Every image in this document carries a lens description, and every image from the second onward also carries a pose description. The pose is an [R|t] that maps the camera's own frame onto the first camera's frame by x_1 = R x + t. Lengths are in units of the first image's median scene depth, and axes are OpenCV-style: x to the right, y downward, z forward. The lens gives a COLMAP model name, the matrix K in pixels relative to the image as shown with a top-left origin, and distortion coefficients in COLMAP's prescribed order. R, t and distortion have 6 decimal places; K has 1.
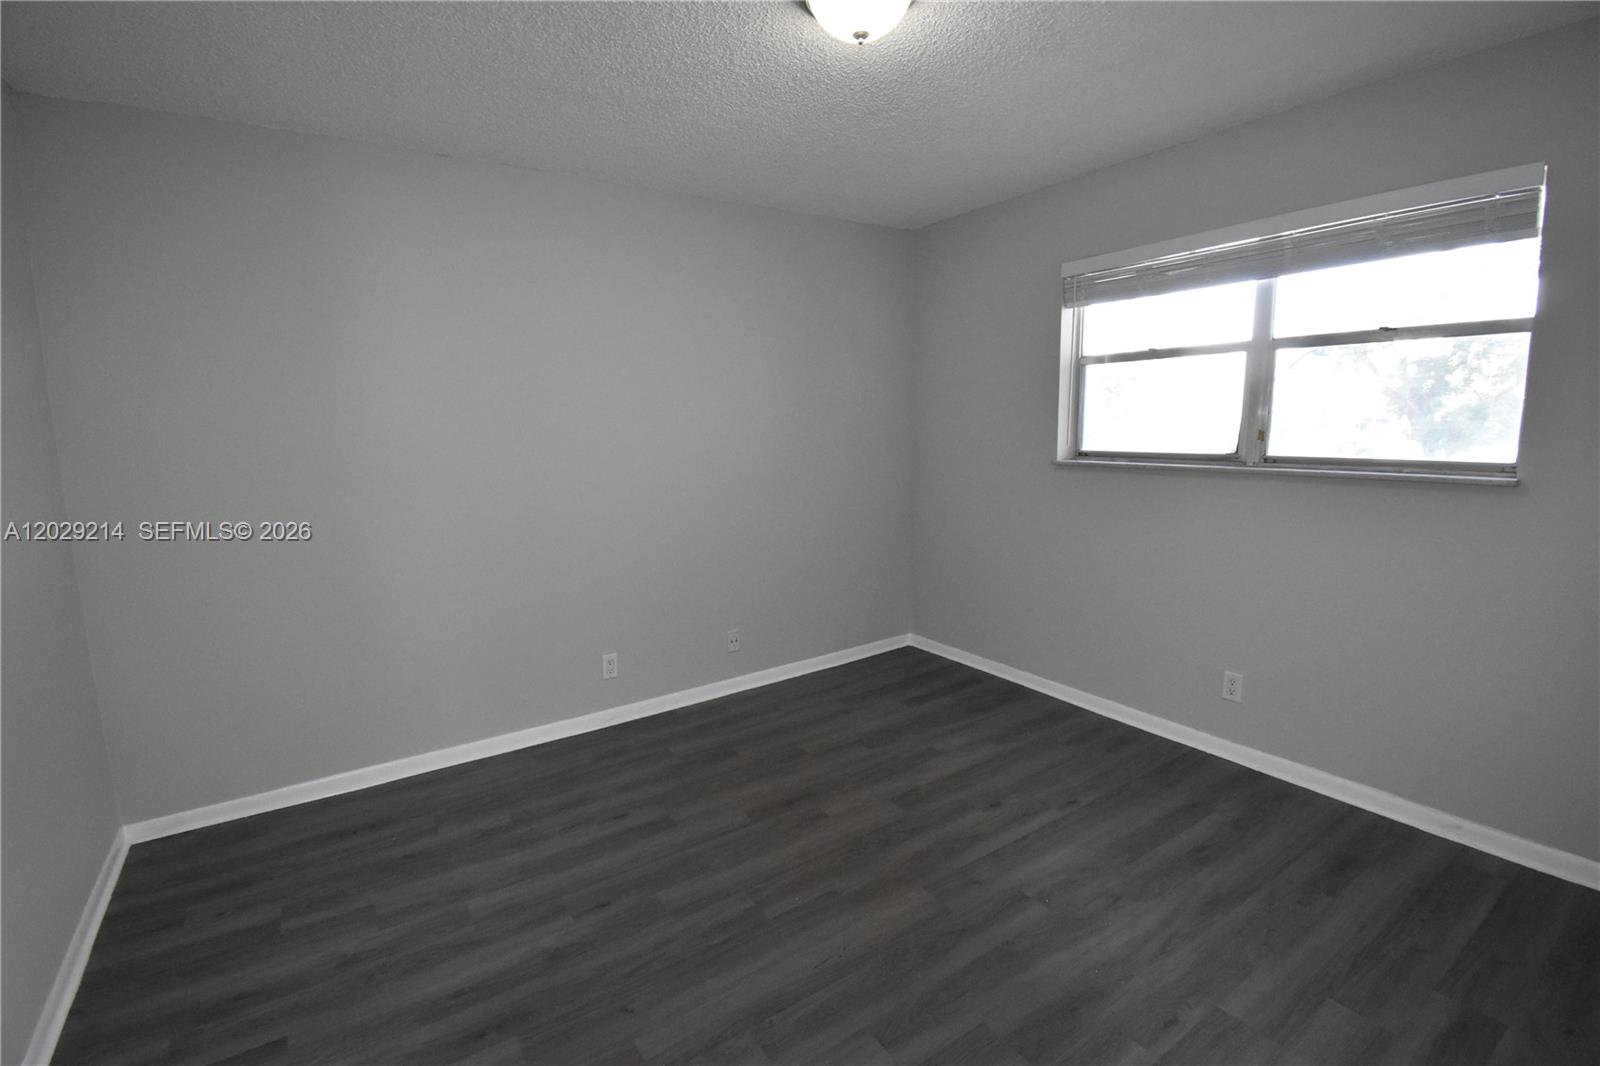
lens RADIAL K [[721.8, 0, 800.0], [0, 721.8, 533.0], [0, 0, 1]] dist [0.019791, -0.025922]
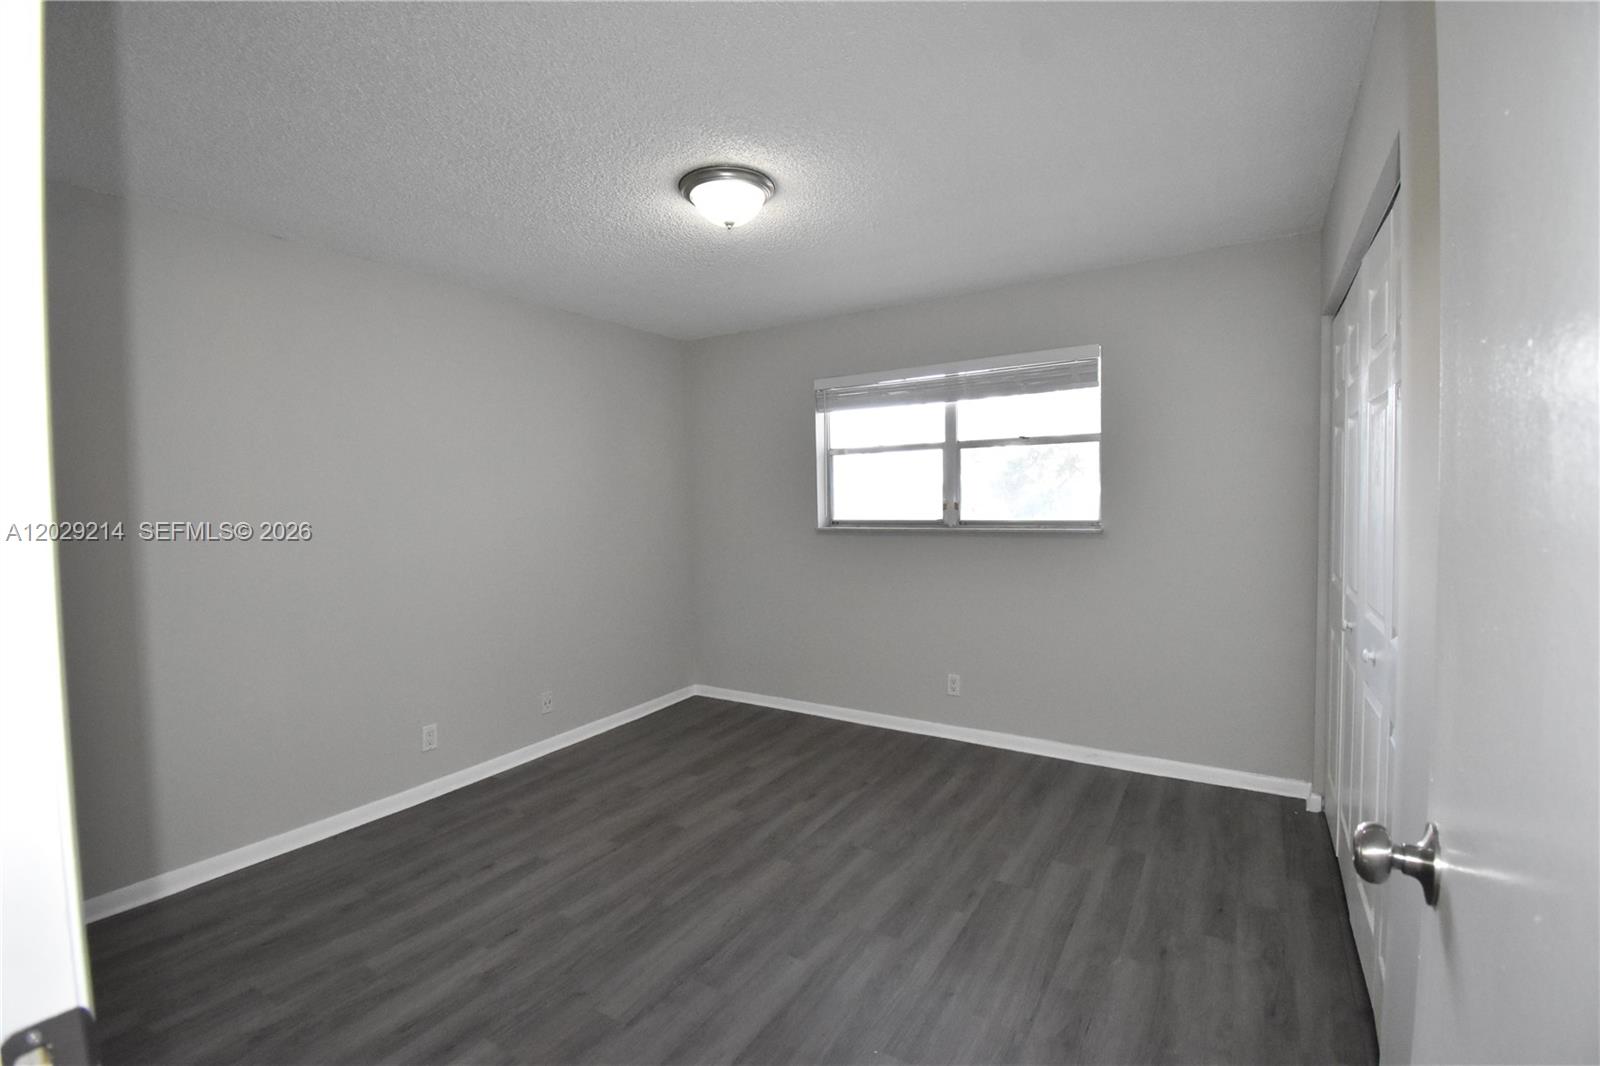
lens RADIAL K [[703.6, 0, 800.0], [0, 703.6, 533.0], [0, 0, 1]] dist [0.018431, -0.026053]
pose [[0.914419, -0.016839, 0.404418, -0.237298], [0.063269, 0.992799, -0.101718, 0.045015], [-0.399793, 0.118600, 0.908900, -0.161420]]
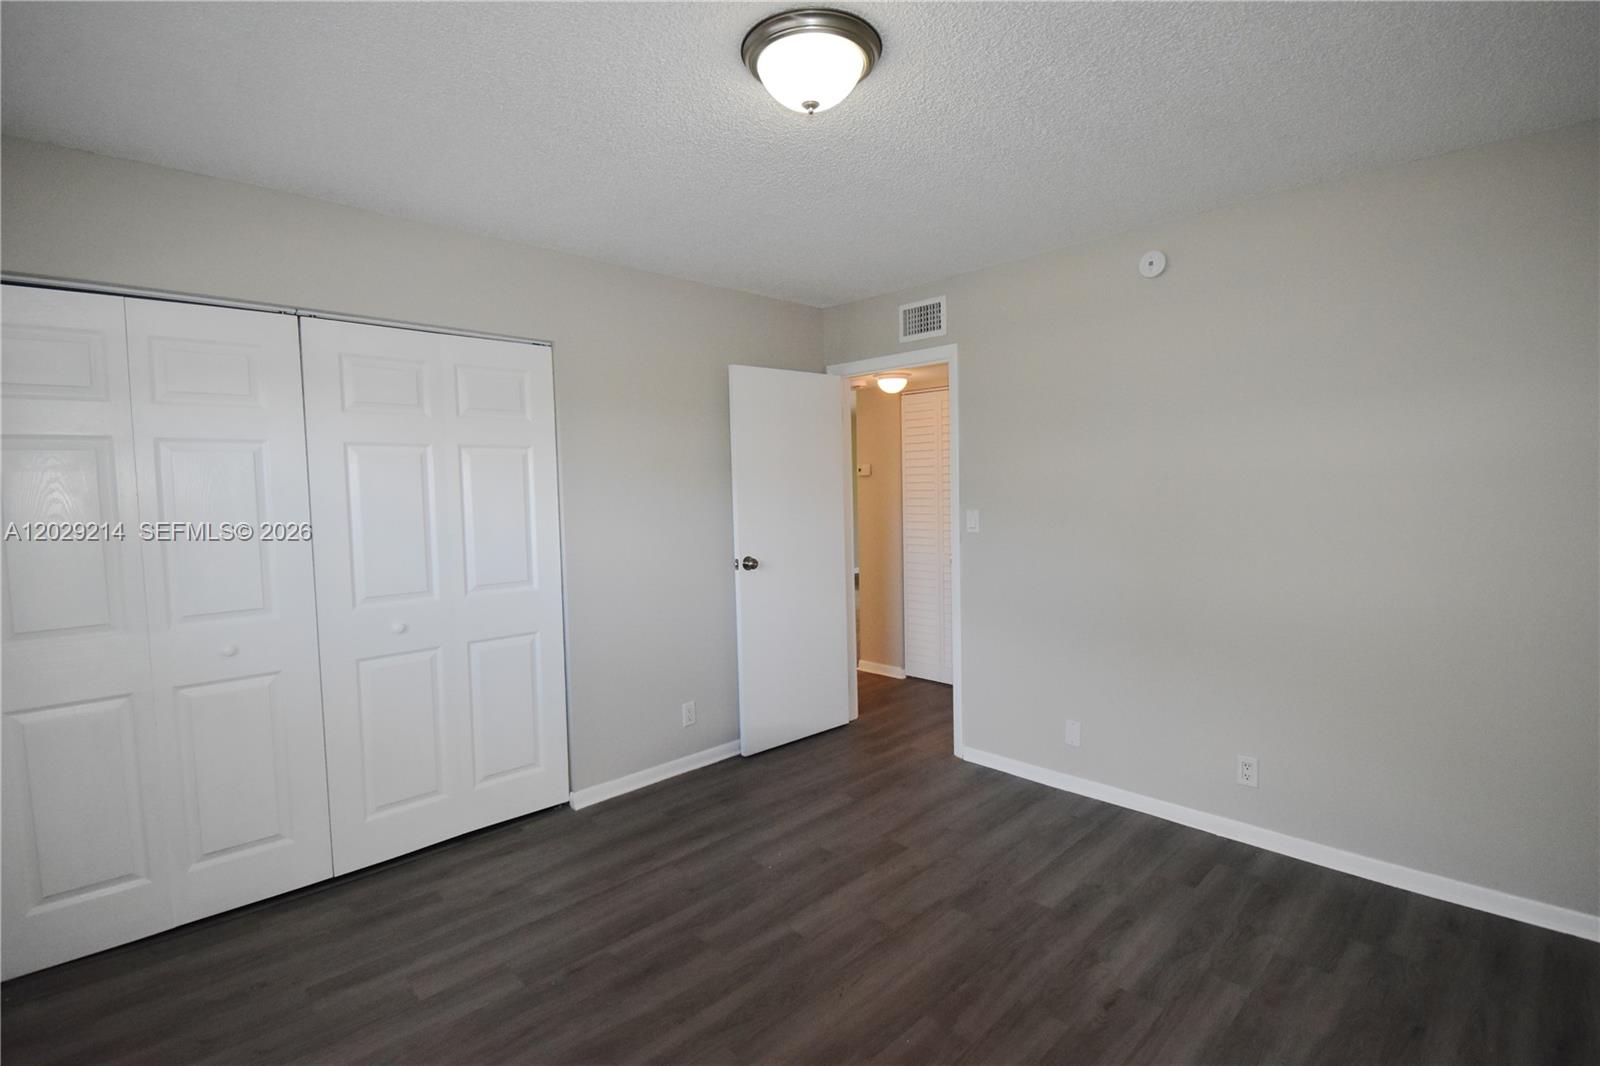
lens RADIAL K [[703.6, 0, 800.0], [0, 703.6, 533.0], [0, 0, 1]] dist [0.018431, -0.026053]
pose [[-0.985337, 0.045425, -0.164459, 0.188426], [0.009817, 0.977404, 0.211152, -0.213009], [0.170335, 0.206442, -0.963518, 1.344354]]
